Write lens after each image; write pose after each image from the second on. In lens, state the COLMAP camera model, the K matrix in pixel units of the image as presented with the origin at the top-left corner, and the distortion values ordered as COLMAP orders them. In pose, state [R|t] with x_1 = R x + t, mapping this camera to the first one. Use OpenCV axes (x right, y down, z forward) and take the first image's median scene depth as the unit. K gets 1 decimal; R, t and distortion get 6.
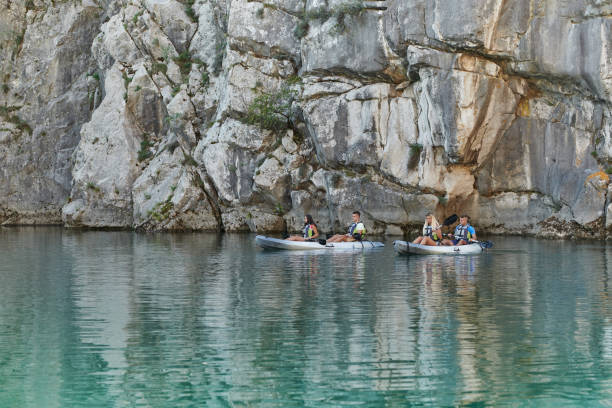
lens RADIAL K [[1034.2, 0, 305.7], [0, 1034.2, 203.9], [0, 0, 1]] dist [0.014702, 0.000000]
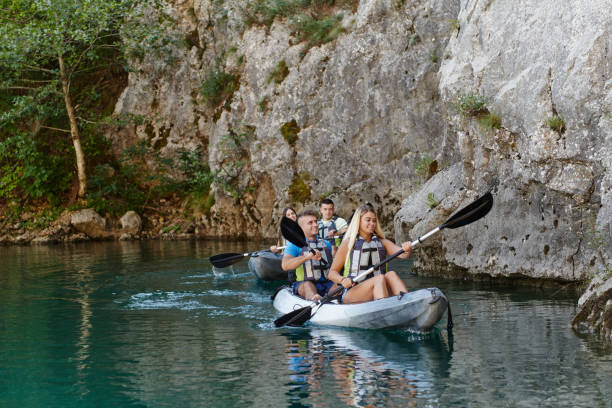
lens RADIAL K [[1193.9, 0, 305.9], [0, 1193.9, 204.8], [0, 0, 1]] dist [-0.044429, 0.000000]
pose [[0.817375, -0.017024, -0.575854, -0.074447], [0.030772, 0.999427, 0.014132, 0.000537], [0.575284, -0.029271, 0.817430, 0.725587]]
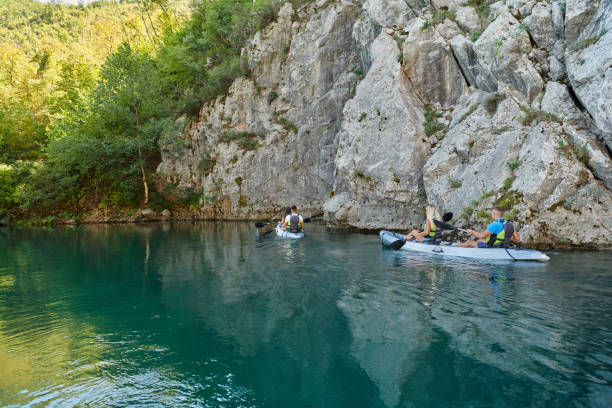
lens RADIAL K [[422.2, 0, 307.8], [0, 422.2, 201.4], [0, 0, 1]] dist [-0.003733, 0.002672]
pose [[0.957551, -0.018361, -0.287679, -0.151928], [0.019821, 0.999801, 0.002165, 0.001226], [0.287582, -0.007776, 0.957724, 0.680587]]
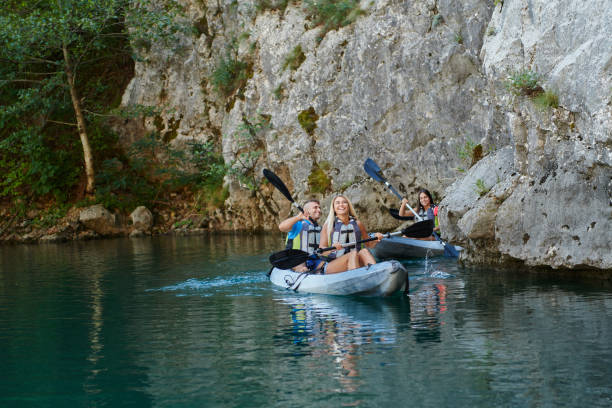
lens RADIAL K [[1193.9, 0, 306.5], [0, 1193.9, 202.4], [0, 0, 1]] dist [-0.044429, 0.000000]
pose [[0.818345, -0.031802, -0.573846, -0.094652], [0.052427, 0.998436, 0.019432, 0.000589], [0.572331, -0.045987, 0.818733, 0.737626]]
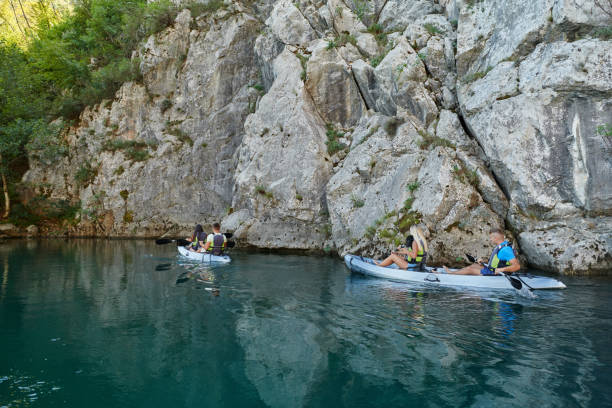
lens RADIAL K [[422.2, 0, 308.4], [0, 422.2, 201.3], [0, 0, 1]] dist [-0.003733, 0.002672]
pose [[0.999255, -0.004086, -0.038370, -0.159214], [0.002684, 0.999329, -0.036518, 0.001022], [0.038493, 0.036388, 0.998596, 0.692197]]
